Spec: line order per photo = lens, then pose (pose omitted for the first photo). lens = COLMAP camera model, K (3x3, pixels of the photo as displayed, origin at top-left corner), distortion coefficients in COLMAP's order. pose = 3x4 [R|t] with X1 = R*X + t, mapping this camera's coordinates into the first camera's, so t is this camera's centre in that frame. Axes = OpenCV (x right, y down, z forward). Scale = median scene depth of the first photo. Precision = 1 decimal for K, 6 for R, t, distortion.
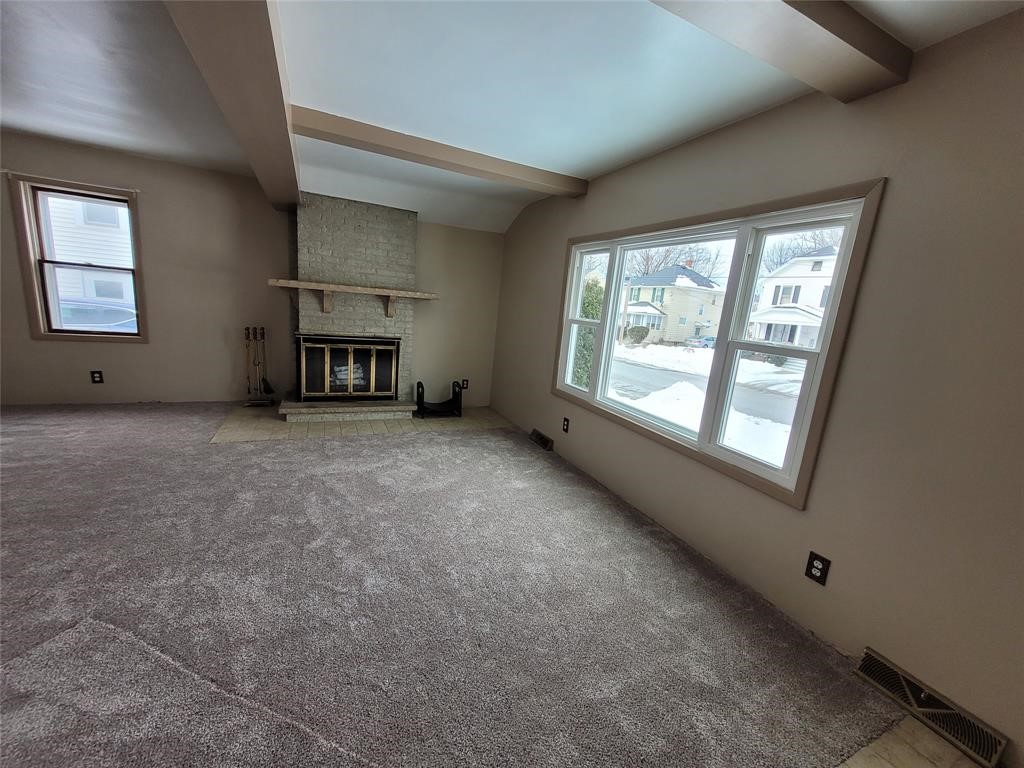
lens RADIAL K [[403.1, 0, 512.0], [0, 403.1, 384.0], [0, 0, 1]] dist [-0.000301, -0.000089]
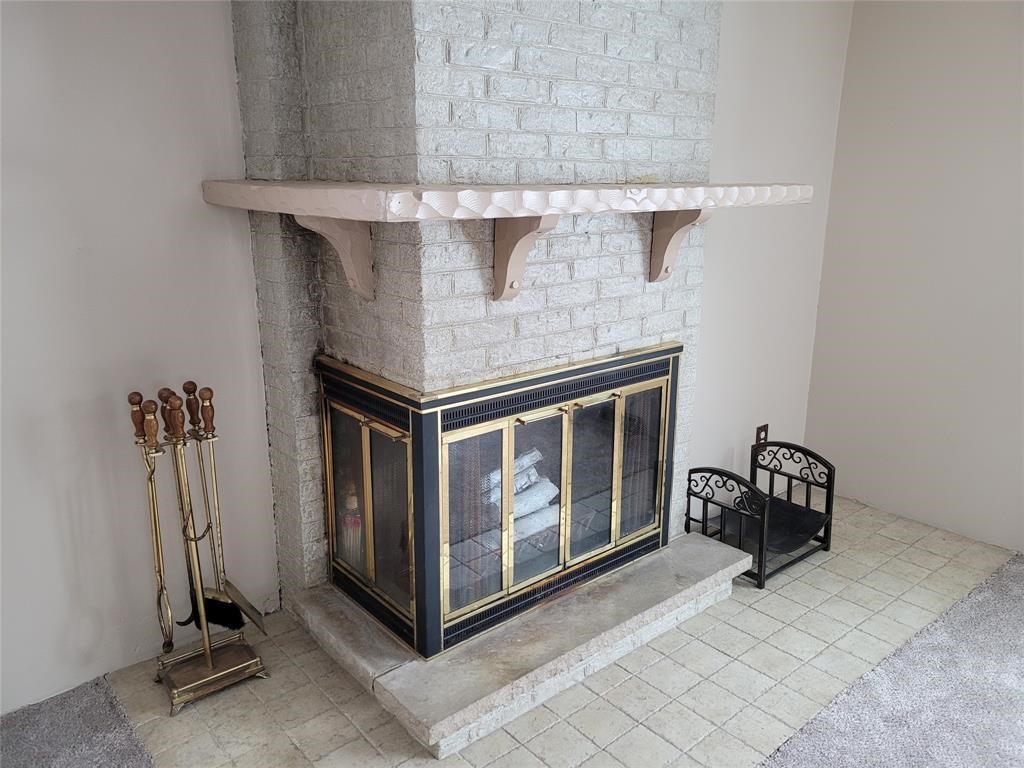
lens RADIAL K [[774.5, 0, 512.0], [0, 774.5, 384.0], [0, 0, 1]] dist [0.006636, 0.002739]
pose [[0.960652, -0.152011, 0.232466, -0.559980], [0.133059, 0.986522, 0.095235, -0.165462], [-0.243810, -0.060556, 0.967931, 0.501863]]
